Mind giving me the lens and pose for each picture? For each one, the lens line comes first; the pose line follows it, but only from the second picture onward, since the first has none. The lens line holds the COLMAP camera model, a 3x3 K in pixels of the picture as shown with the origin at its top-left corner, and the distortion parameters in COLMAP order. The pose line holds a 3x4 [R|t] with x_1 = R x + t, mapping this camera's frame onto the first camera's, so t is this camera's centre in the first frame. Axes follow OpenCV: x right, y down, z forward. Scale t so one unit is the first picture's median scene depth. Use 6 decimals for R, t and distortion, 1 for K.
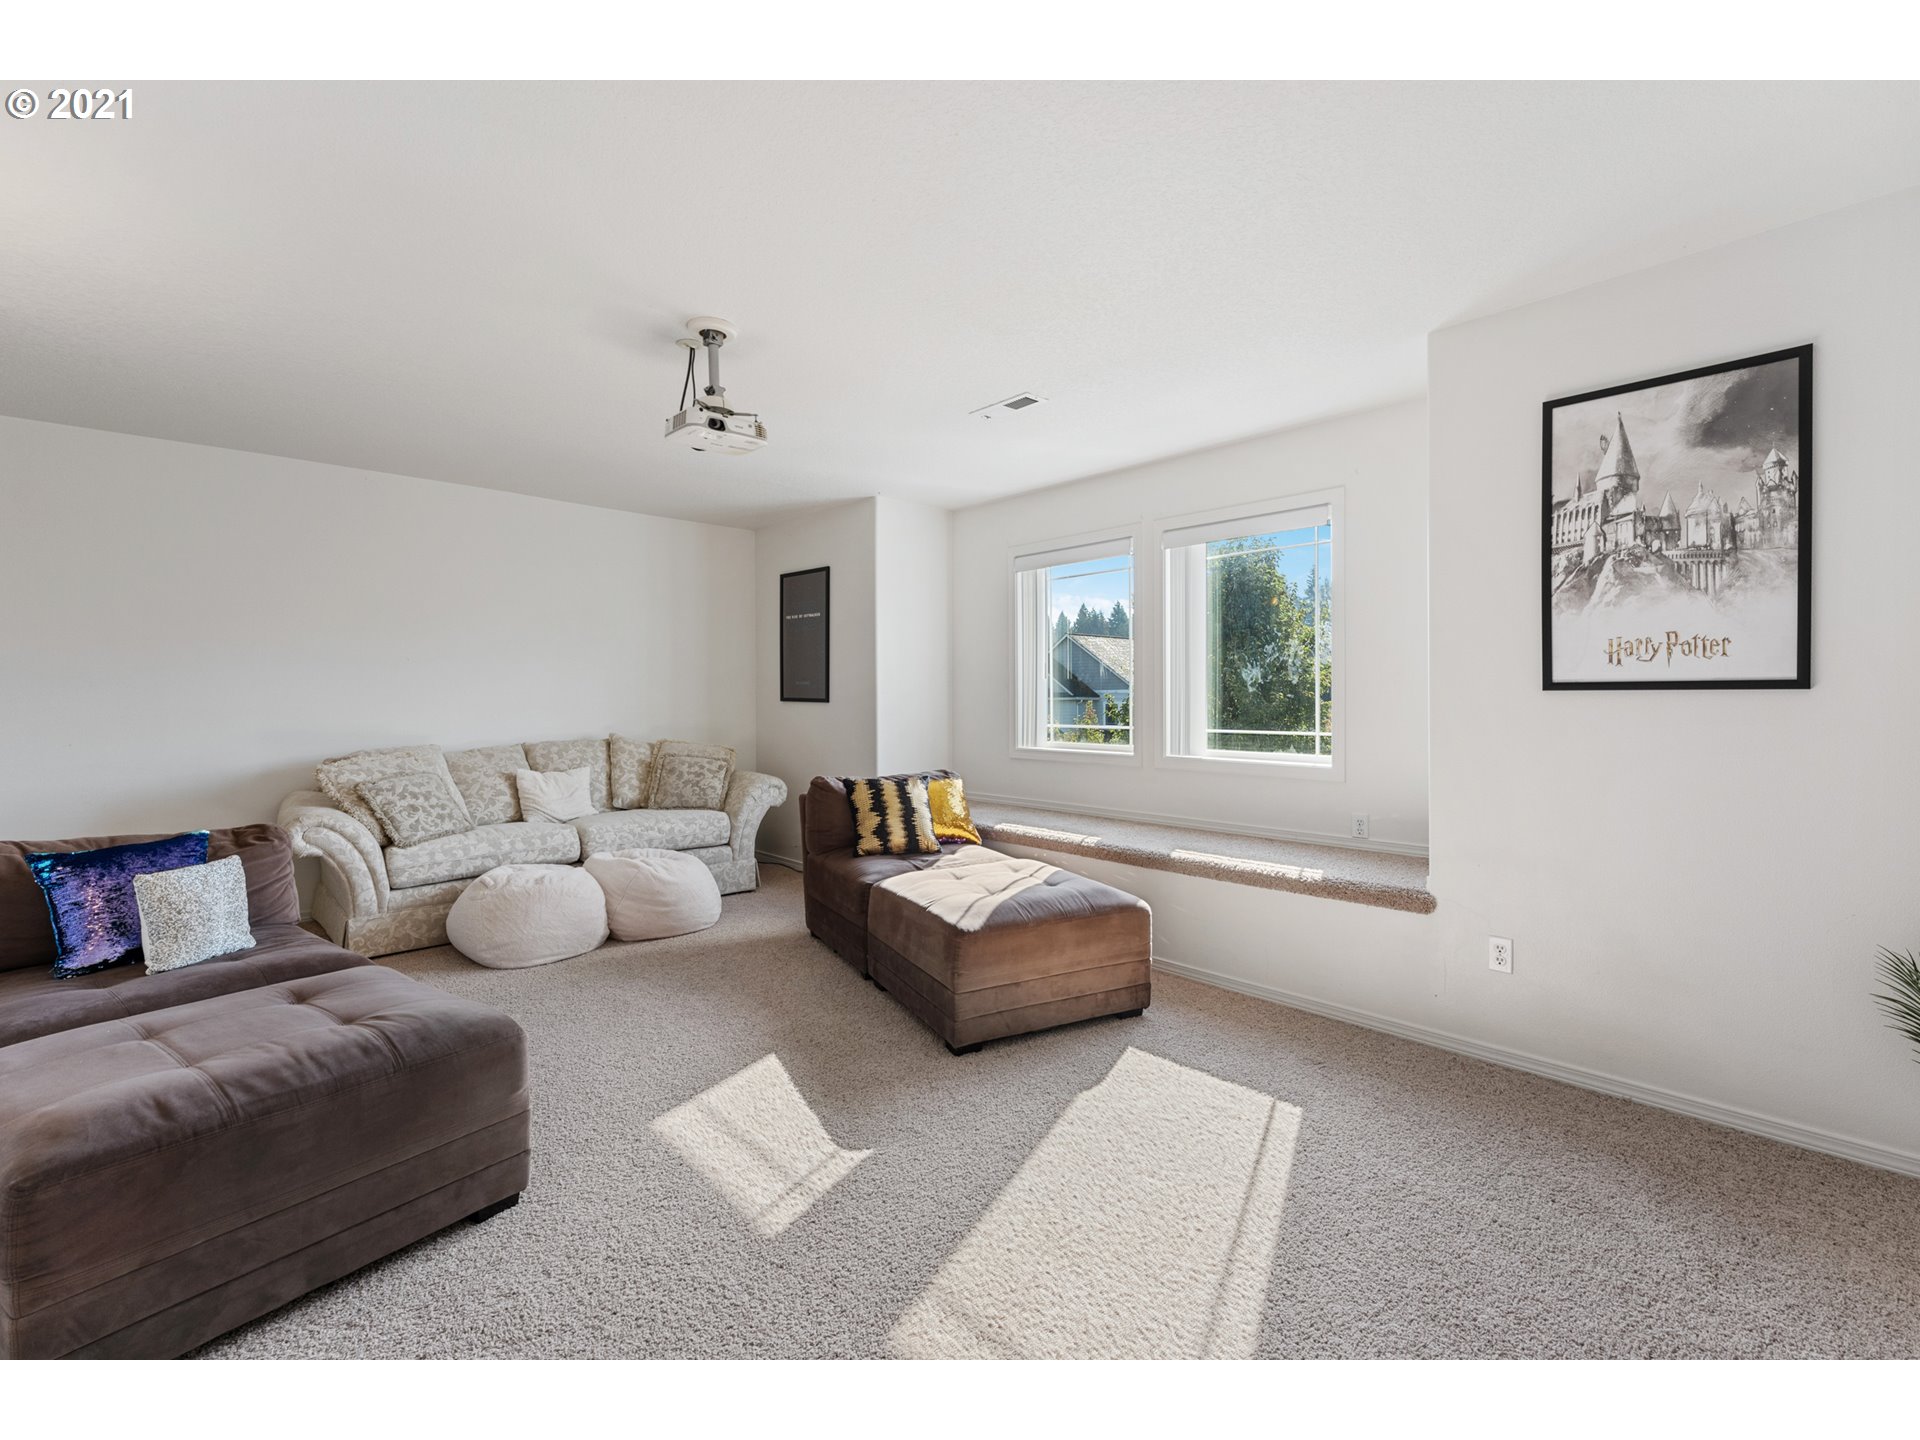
lens RADIAL K [[814.5, 0, 960.0], [0, 814.5, 720.0], [0, 0, 1]] dist [0.000246, 0.000056]
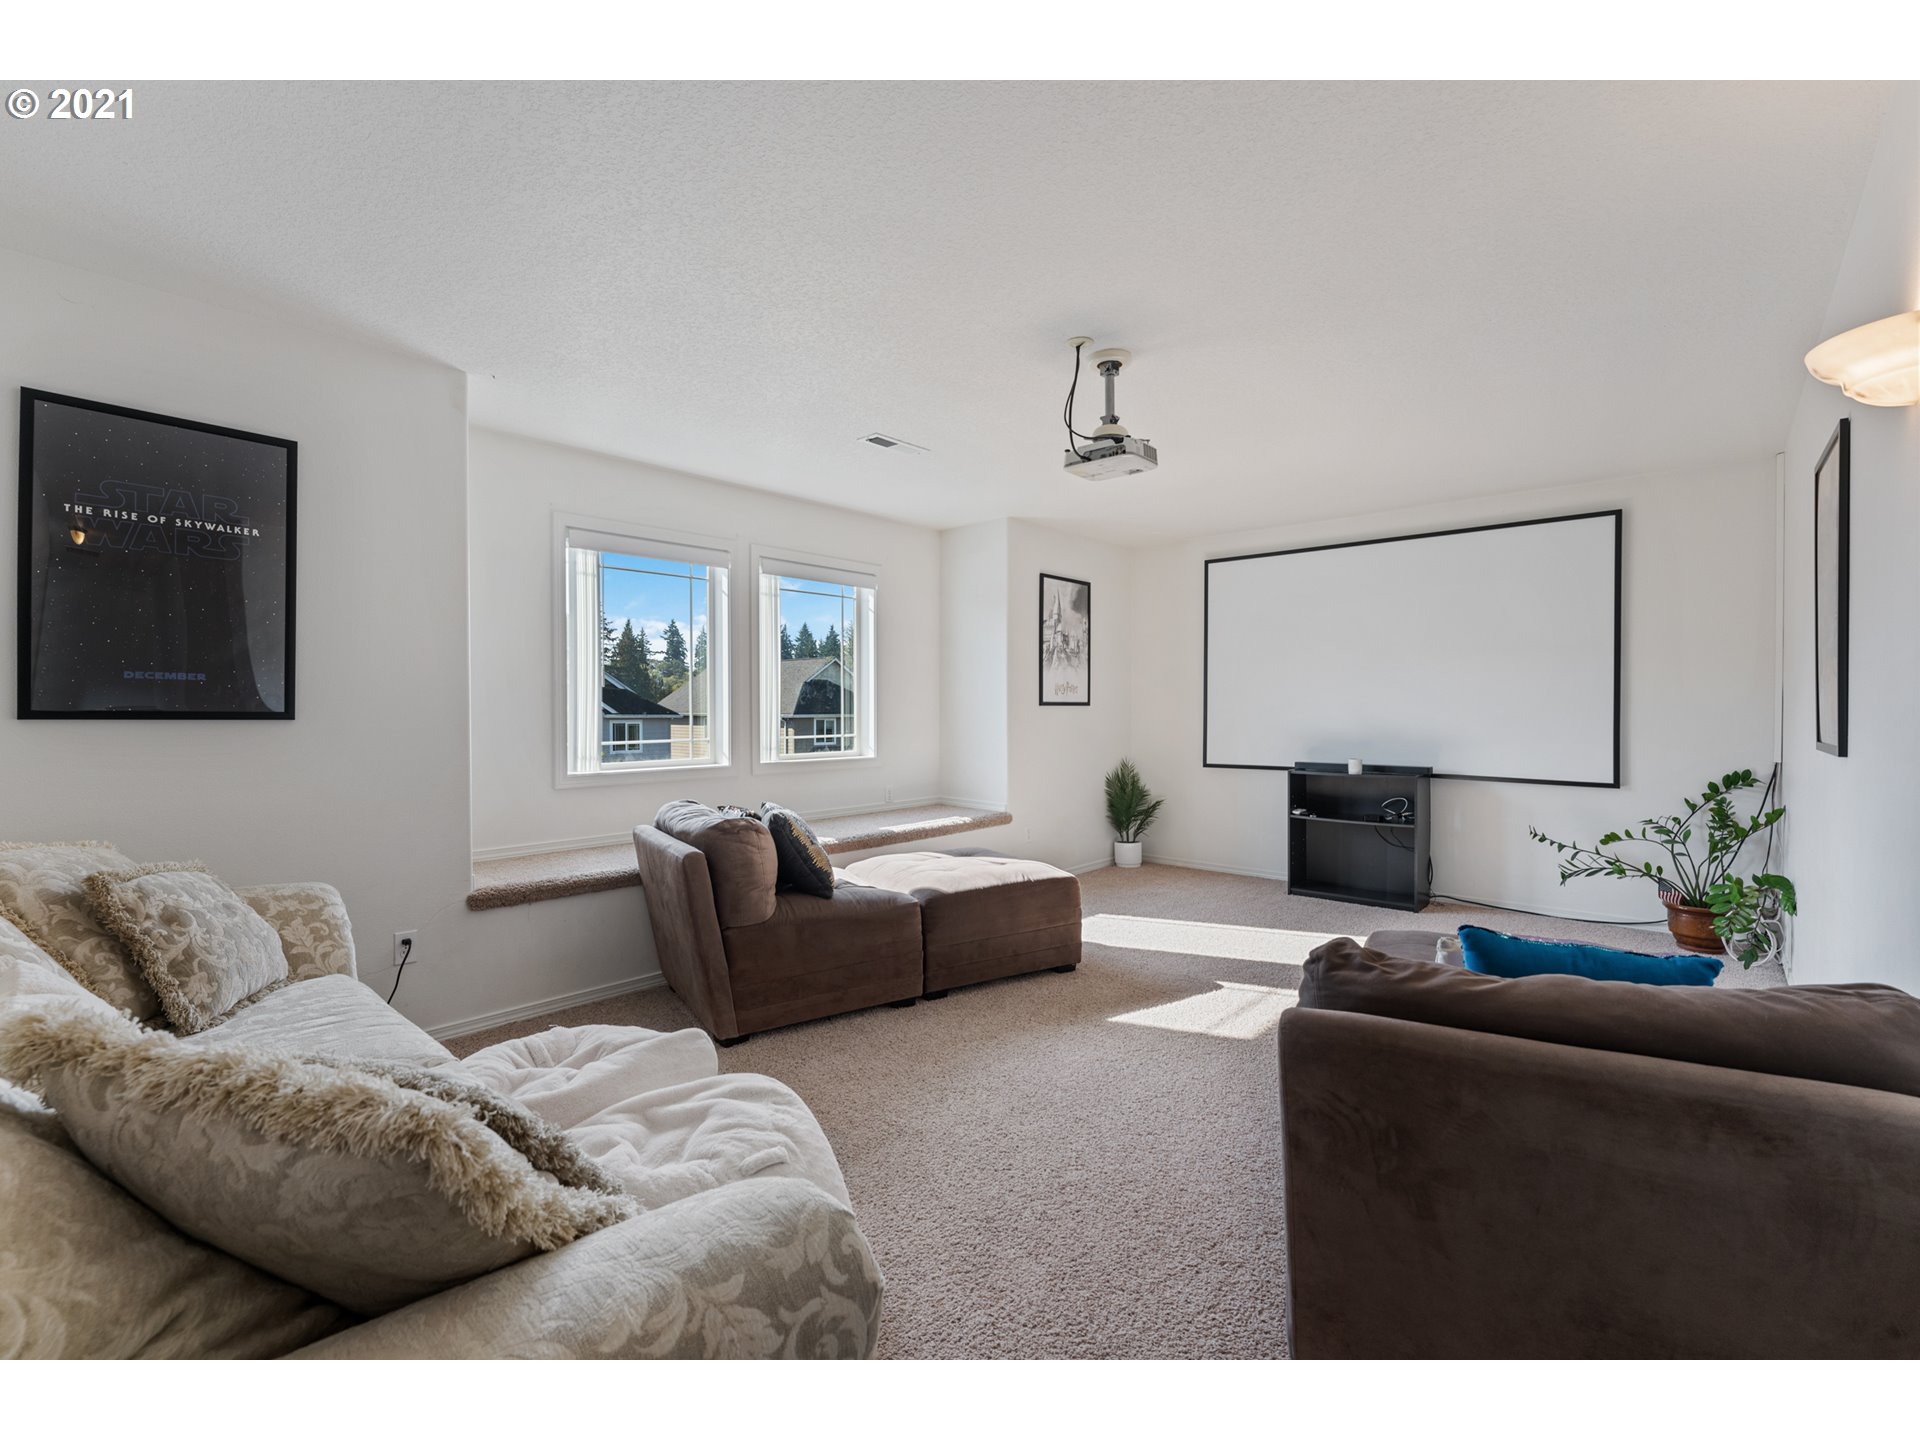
lens RADIAL K [[851.3, 0, 960.0], [0, 851.3, 720.0], [0, 0, 1]] dist [0.000901, 0.000119]
pose [[-0.074359, -0.012967, 0.997147, -1.561114], [0.026832, 0.999527, 0.014999, -0.039876], [-0.996871, 0.027871, -0.073976, 1.425049]]
